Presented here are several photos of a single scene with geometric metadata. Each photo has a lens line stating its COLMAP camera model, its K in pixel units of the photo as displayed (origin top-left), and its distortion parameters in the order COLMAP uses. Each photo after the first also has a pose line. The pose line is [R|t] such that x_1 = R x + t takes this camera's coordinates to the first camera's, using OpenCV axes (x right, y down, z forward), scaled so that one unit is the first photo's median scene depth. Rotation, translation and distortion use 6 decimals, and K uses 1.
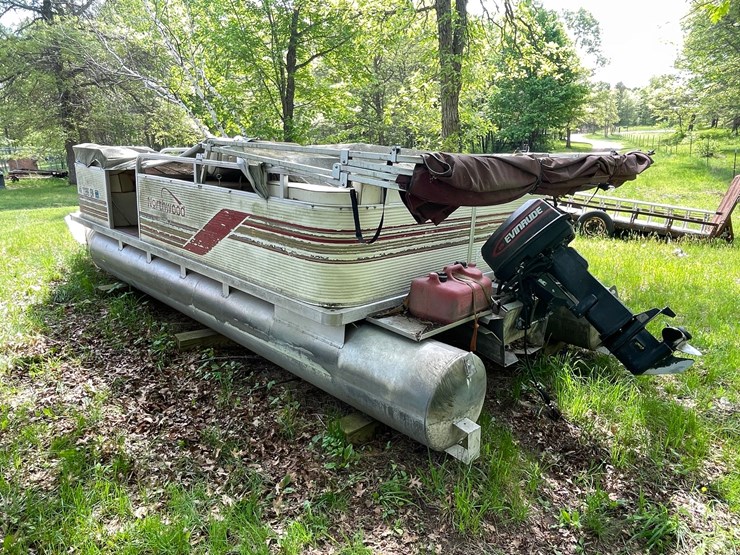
lens RADIAL K [[500.7, 0, 375.8], [0, 500.7, 276.7], [0, 0, 1]] dist [0.001210, -0.003829]
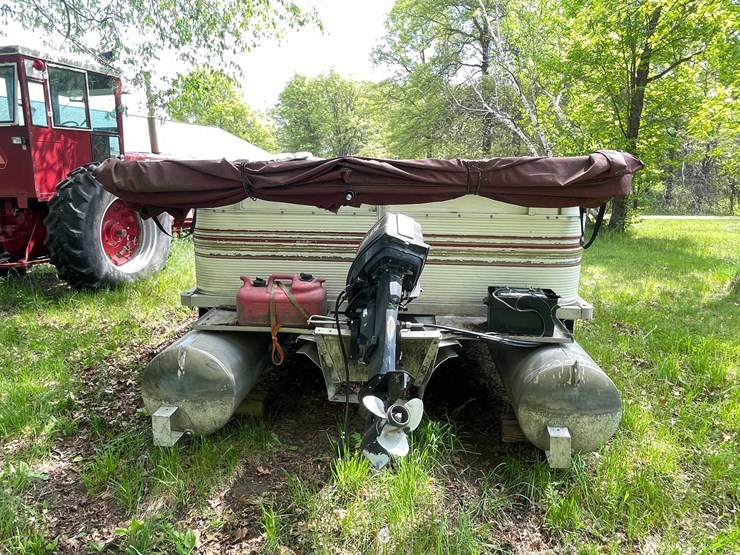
lens RADIAL K [[500.7, 0, 375.8], [0, 500.7, 276.7], [0, 0, 1]] dist [0.001210, -0.003829]
pose [[0.648797, 0.137428, -0.748449, 1.032158], [-0.180171, 0.983333, 0.024374, -0.076709], [0.739324, 0.119035, 0.662744, 0.492964]]
